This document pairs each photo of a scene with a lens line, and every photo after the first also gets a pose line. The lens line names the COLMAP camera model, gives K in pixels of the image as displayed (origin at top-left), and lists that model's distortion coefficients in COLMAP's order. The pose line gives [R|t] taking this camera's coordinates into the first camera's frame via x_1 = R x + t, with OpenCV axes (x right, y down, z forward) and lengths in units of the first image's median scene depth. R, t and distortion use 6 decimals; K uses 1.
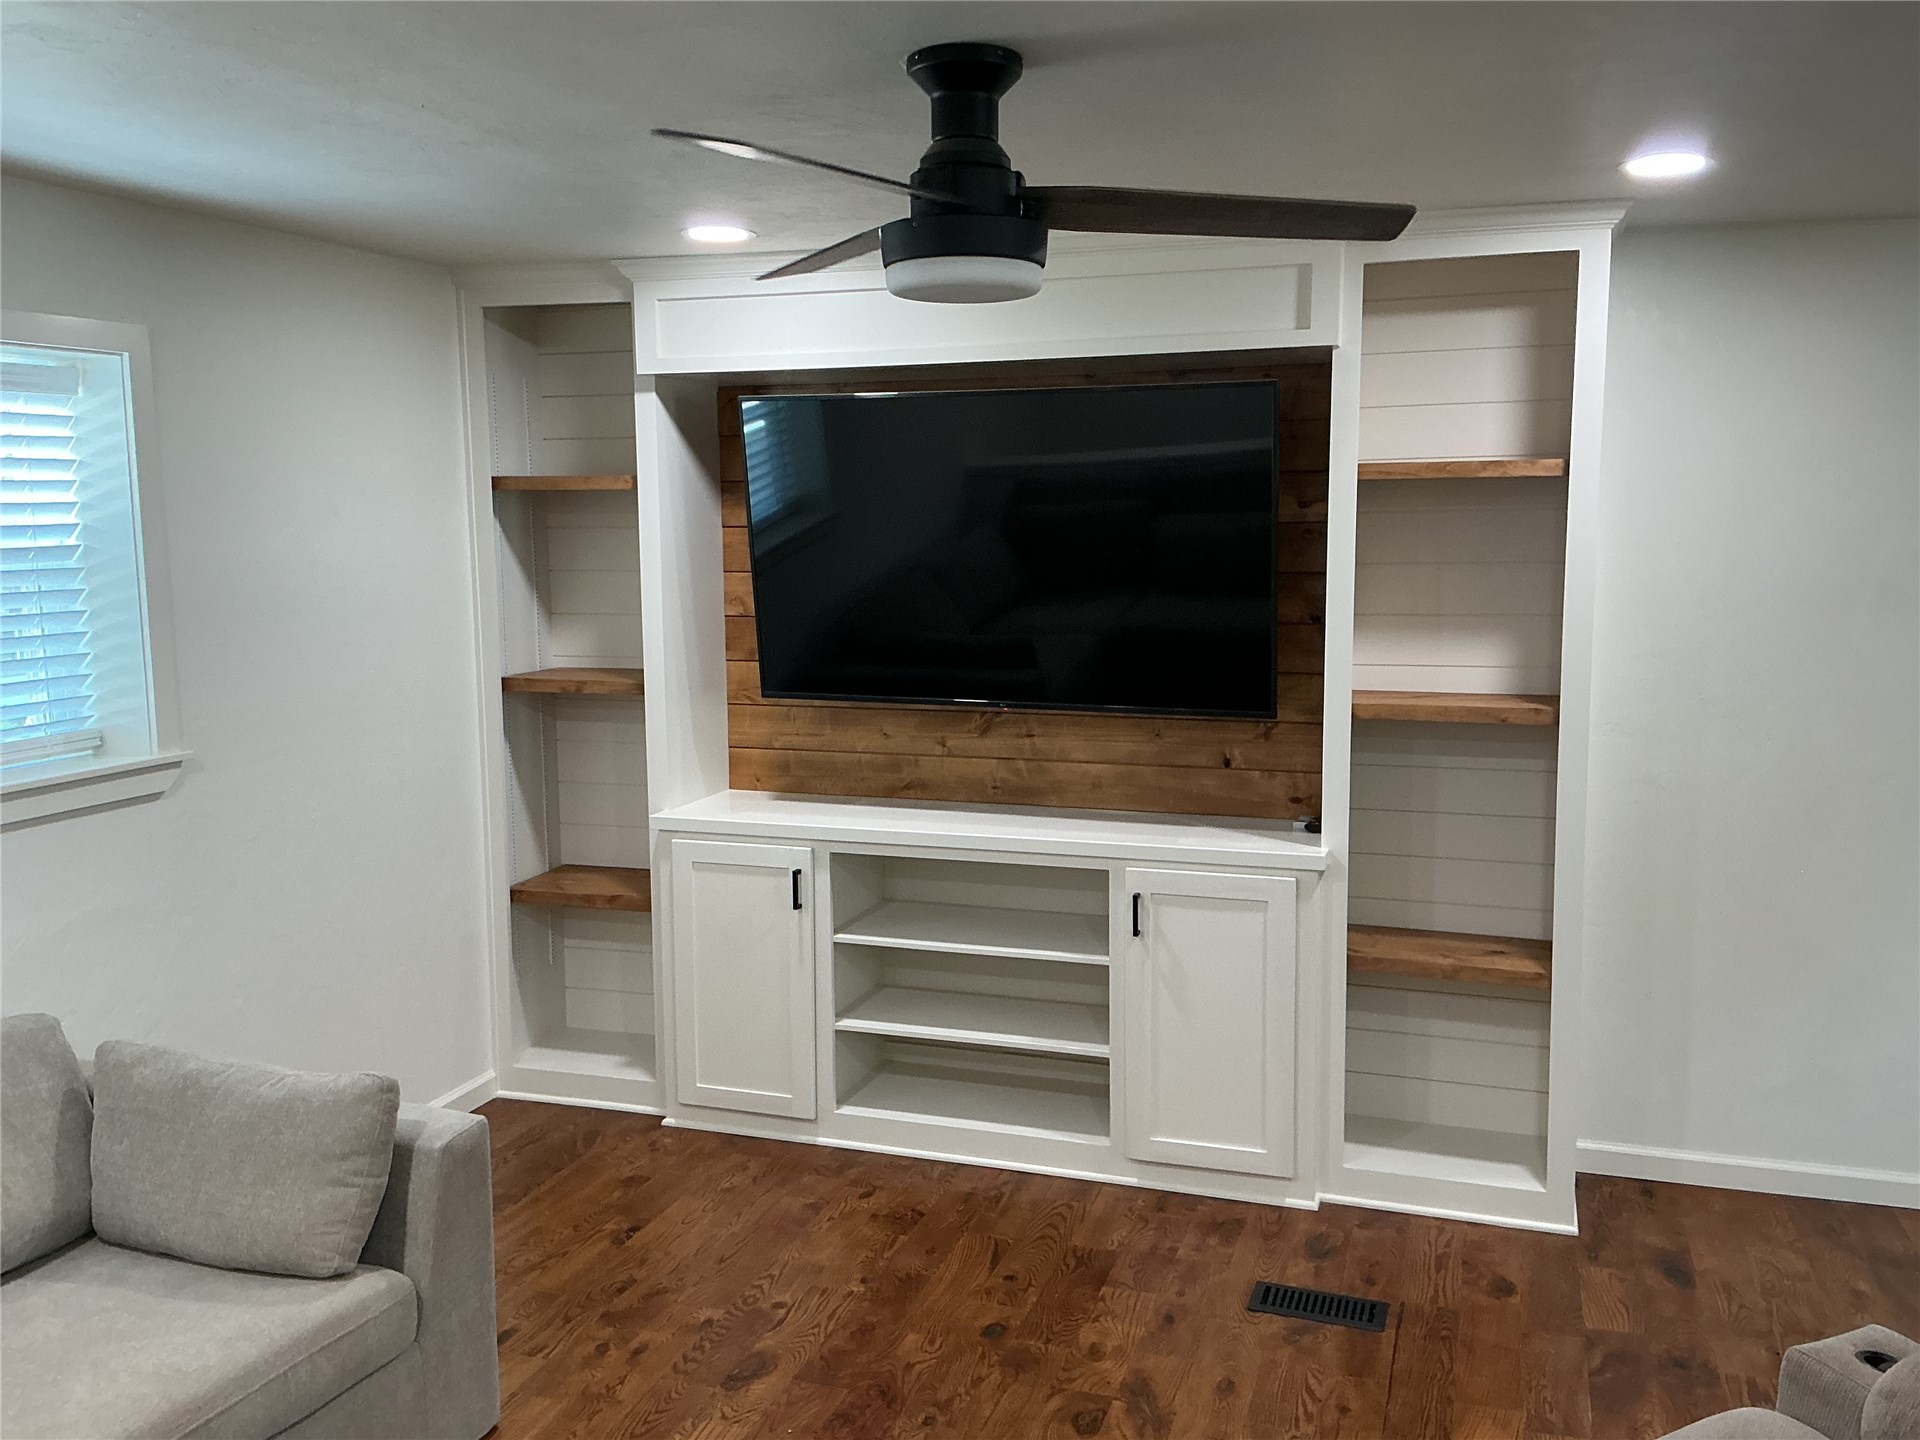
lens RADIAL K [[1593.5, 0, 960.1], [0, 1593.5, 713.3], [0, 0, 1]] dist [0.155179, -0.335500]
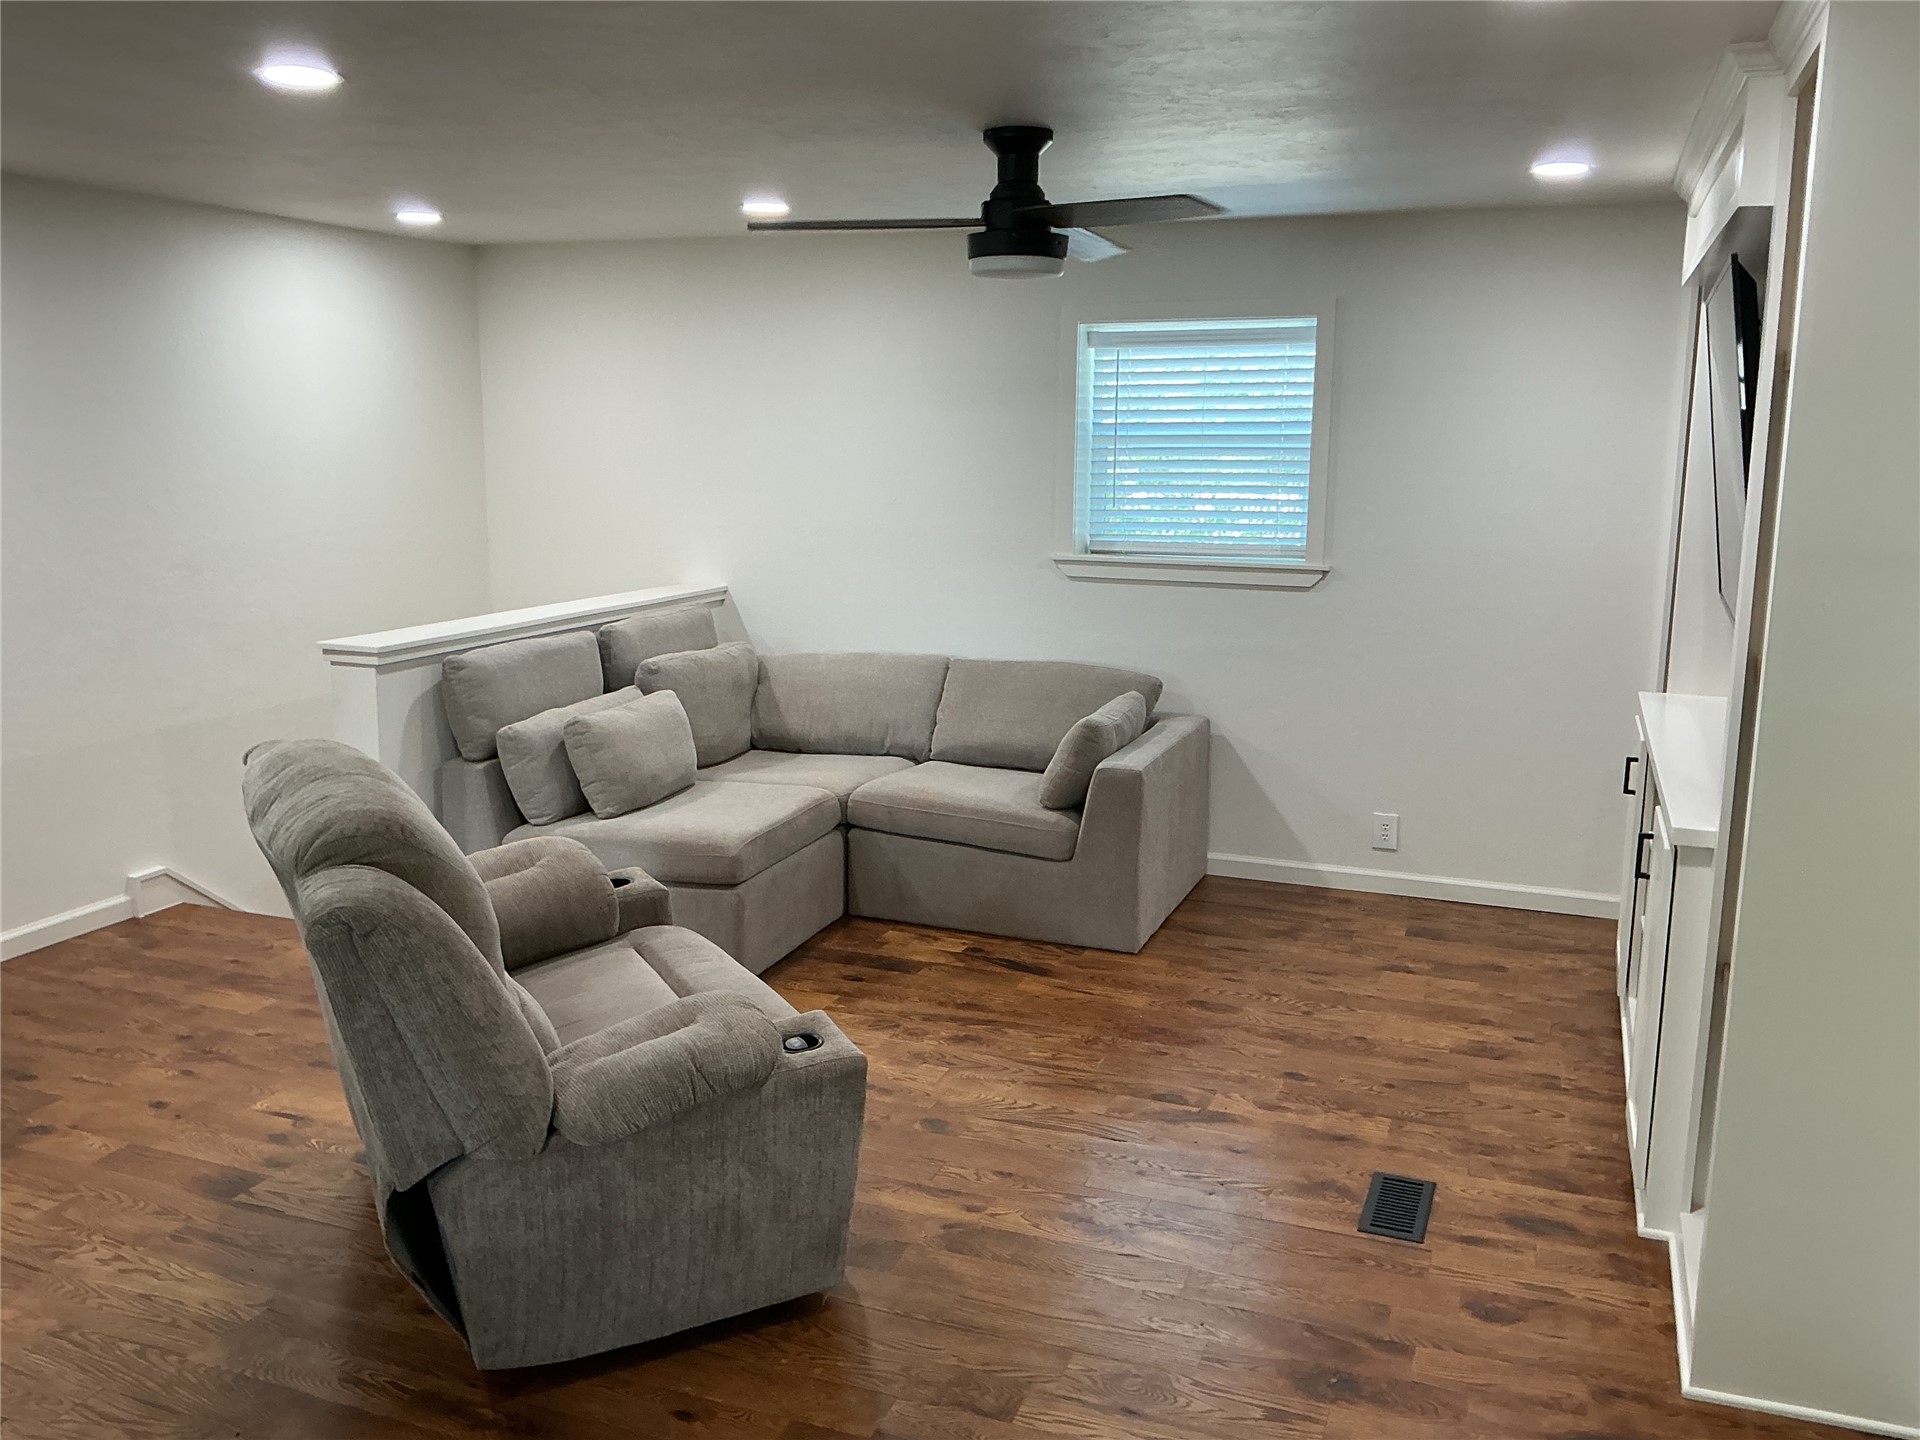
lens RADIAL K [[1593.5, 0, 960.1], [0, 1593.5, 713.3], [0, 0, 1]] dist [0.155179, -0.335500]
pose [[-0.027164, 0.191478, -0.981121, 1.181380], [-0.129682, 0.972514, 0.193389, -0.098658], [0.991183, 0.132487, -0.001587, 0.693820]]
